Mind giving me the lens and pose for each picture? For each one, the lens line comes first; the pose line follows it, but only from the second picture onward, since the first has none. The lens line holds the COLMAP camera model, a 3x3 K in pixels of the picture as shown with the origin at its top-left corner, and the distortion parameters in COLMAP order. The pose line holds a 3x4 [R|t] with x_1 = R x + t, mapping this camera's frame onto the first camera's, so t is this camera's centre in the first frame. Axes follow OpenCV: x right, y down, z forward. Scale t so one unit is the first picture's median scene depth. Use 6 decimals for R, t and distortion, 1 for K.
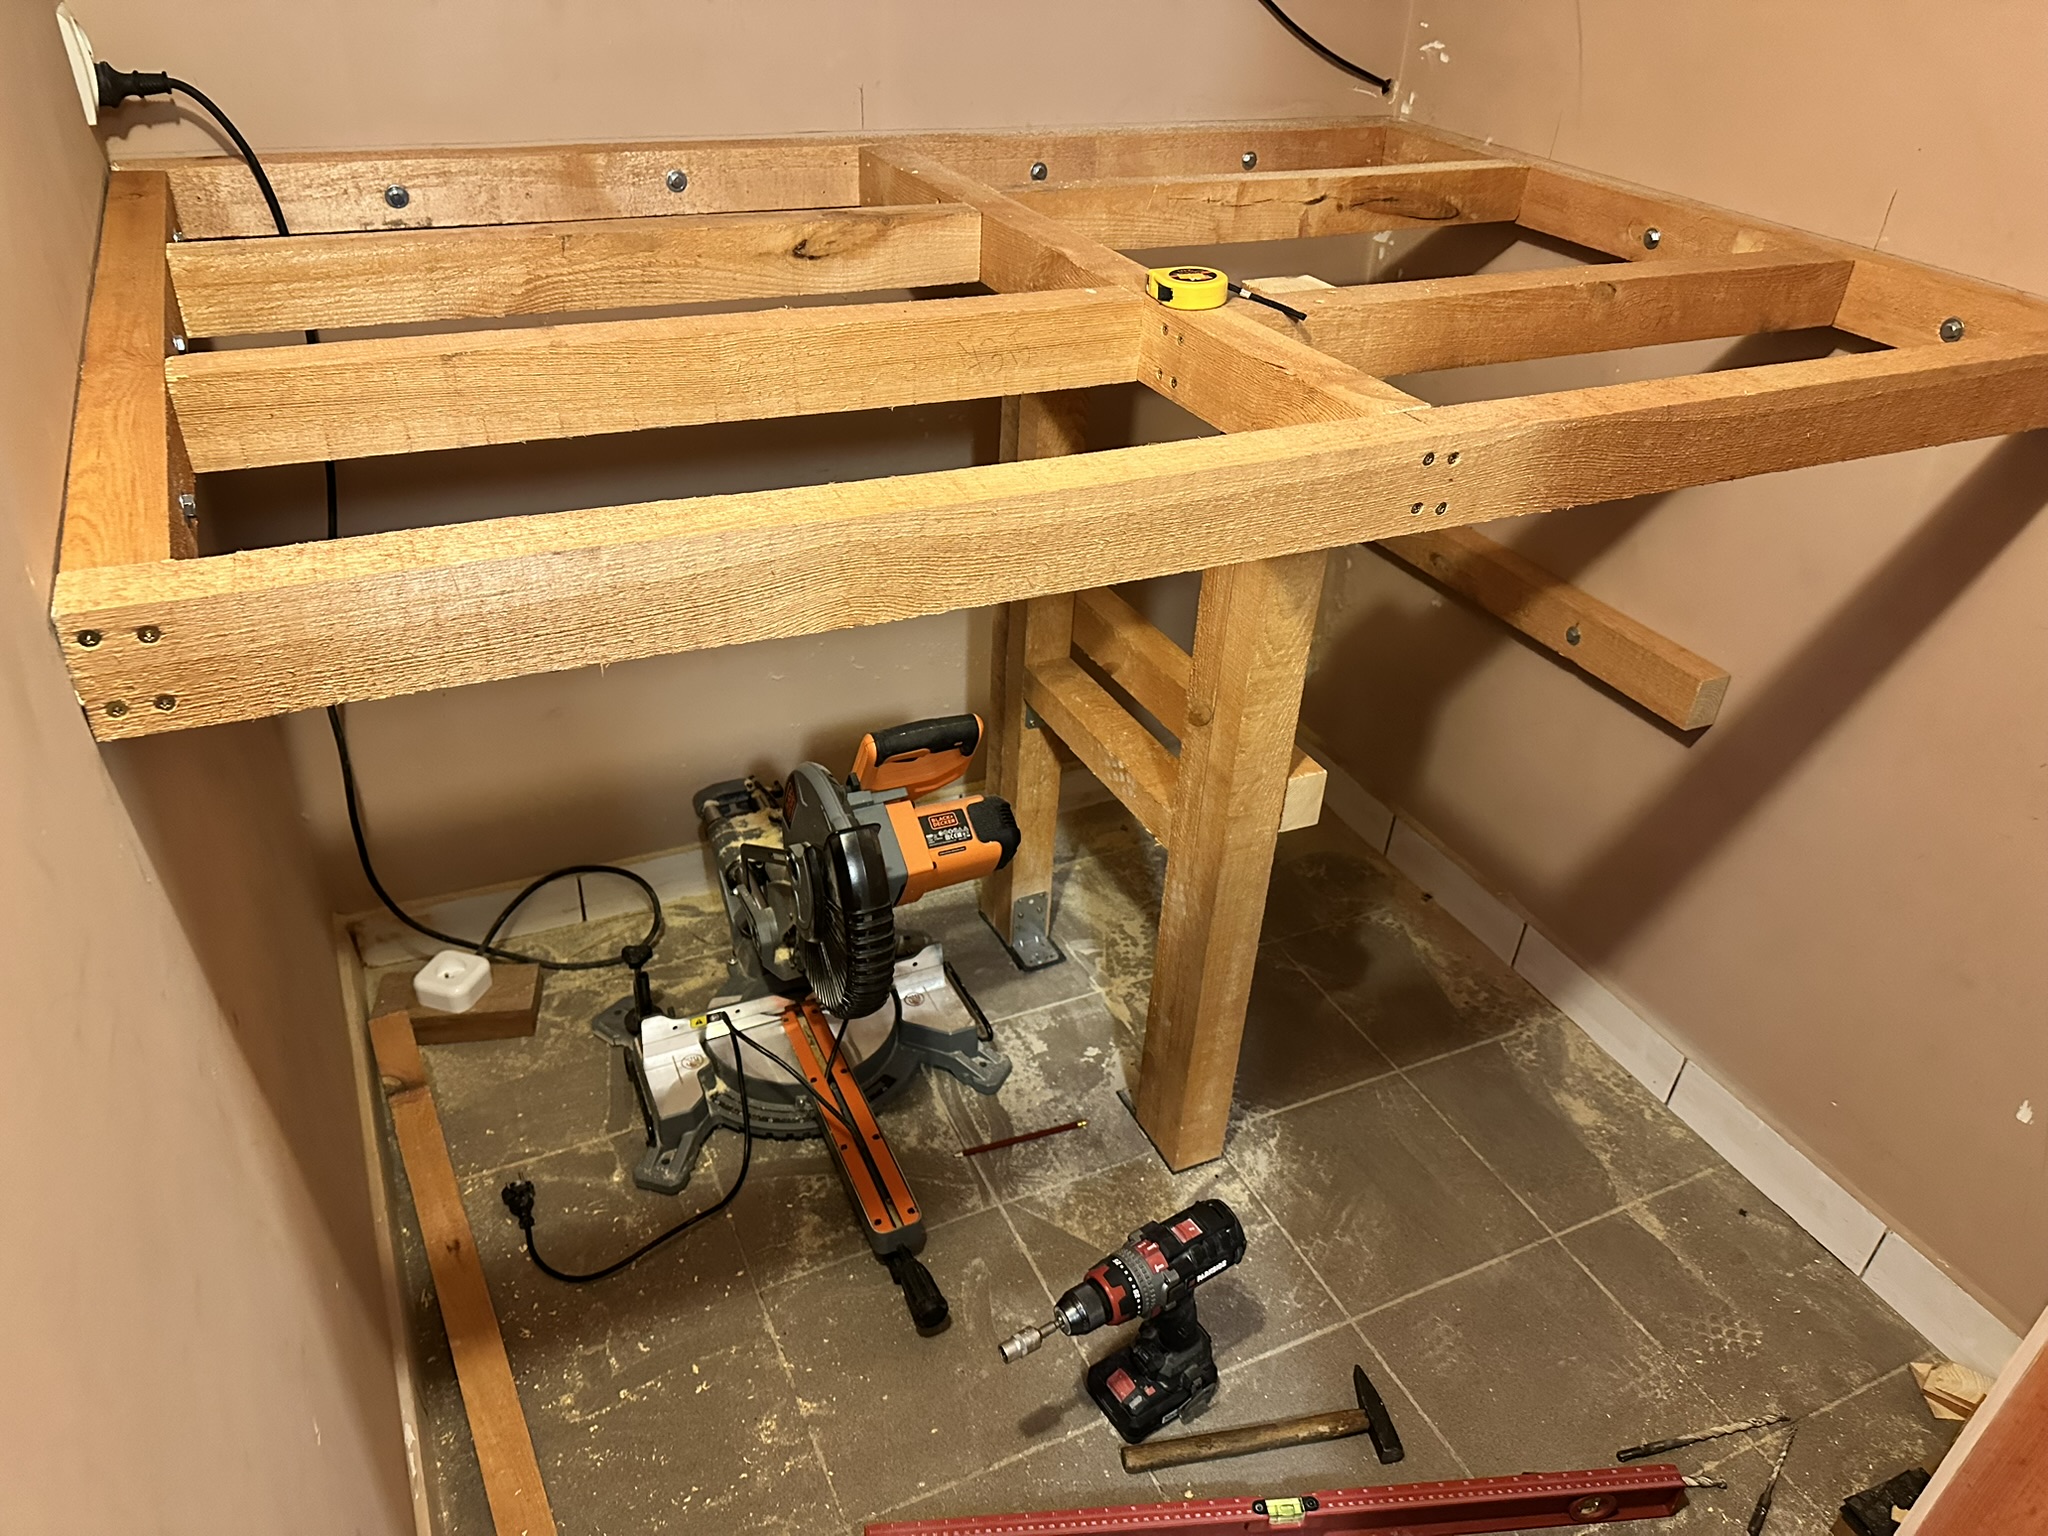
lens RADIAL K [[1446.7, 0, 1013.0], [0, 1446.7, 779.0], [0, 0, 1]] dist [0.023360, -0.035582]
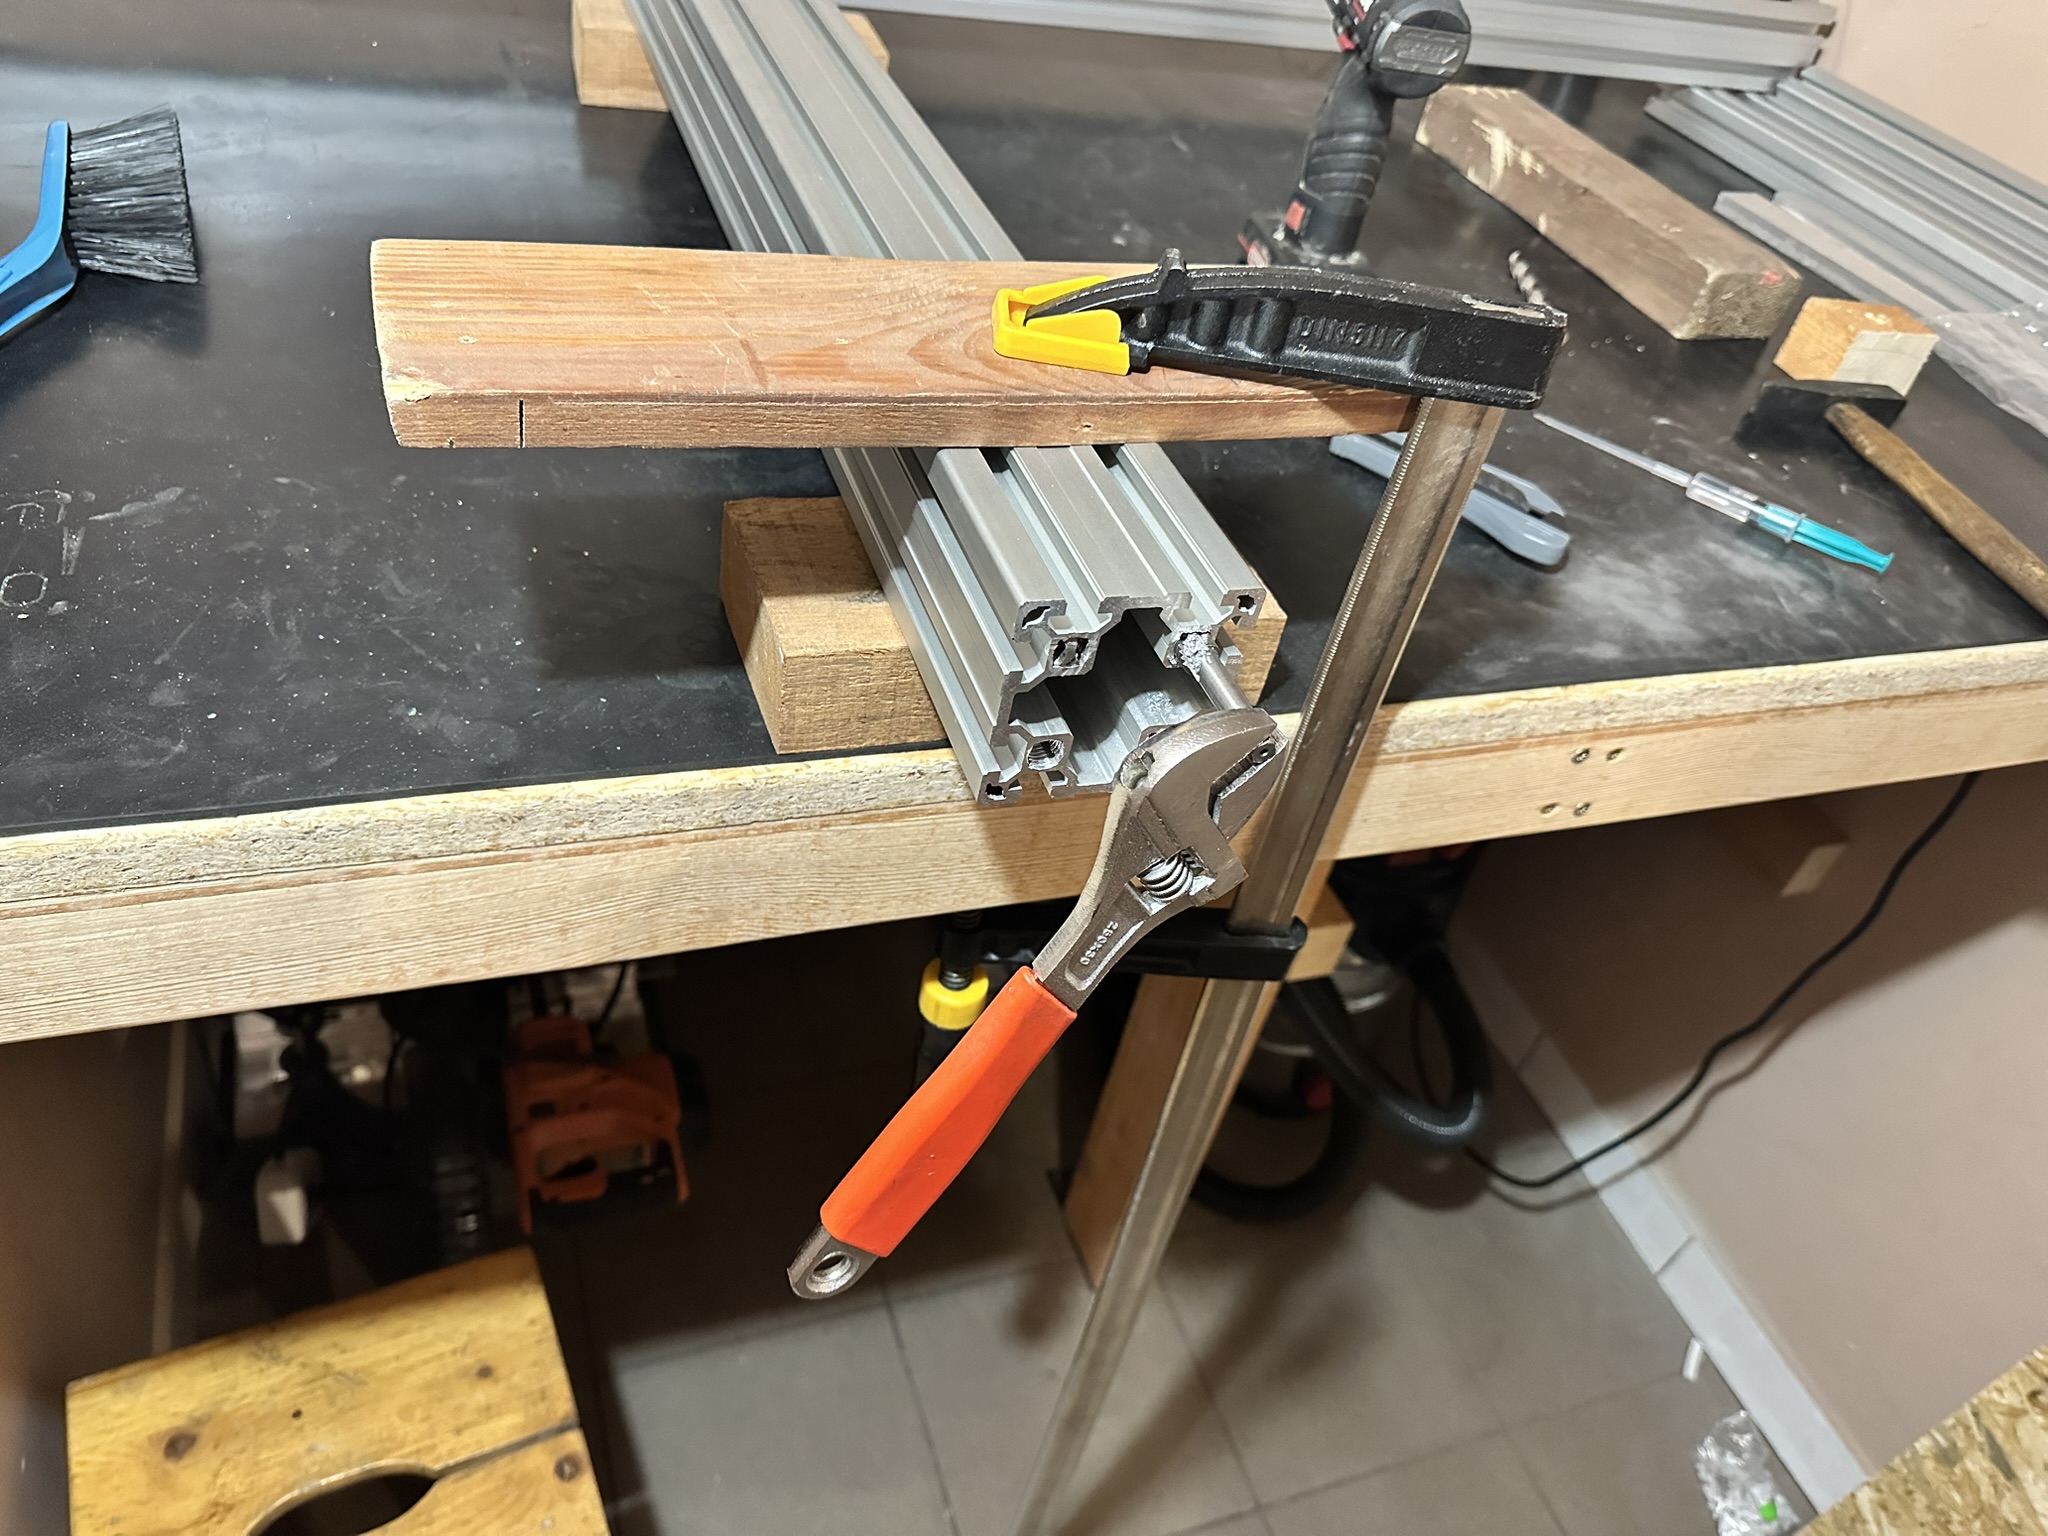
lens RADIAL K [[1446.7, 0, 1022.2], [0, 1446.7, 781.5], [0, 0, 1]] dist [0.023360, -0.035582]
pose [[0.987658, 0.155845, 0.015623, 0.008237], [-0.156477, 0.977450, 0.141800, -0.162735], [0.006828, -0.142494, 0.989772, 0.190394]]
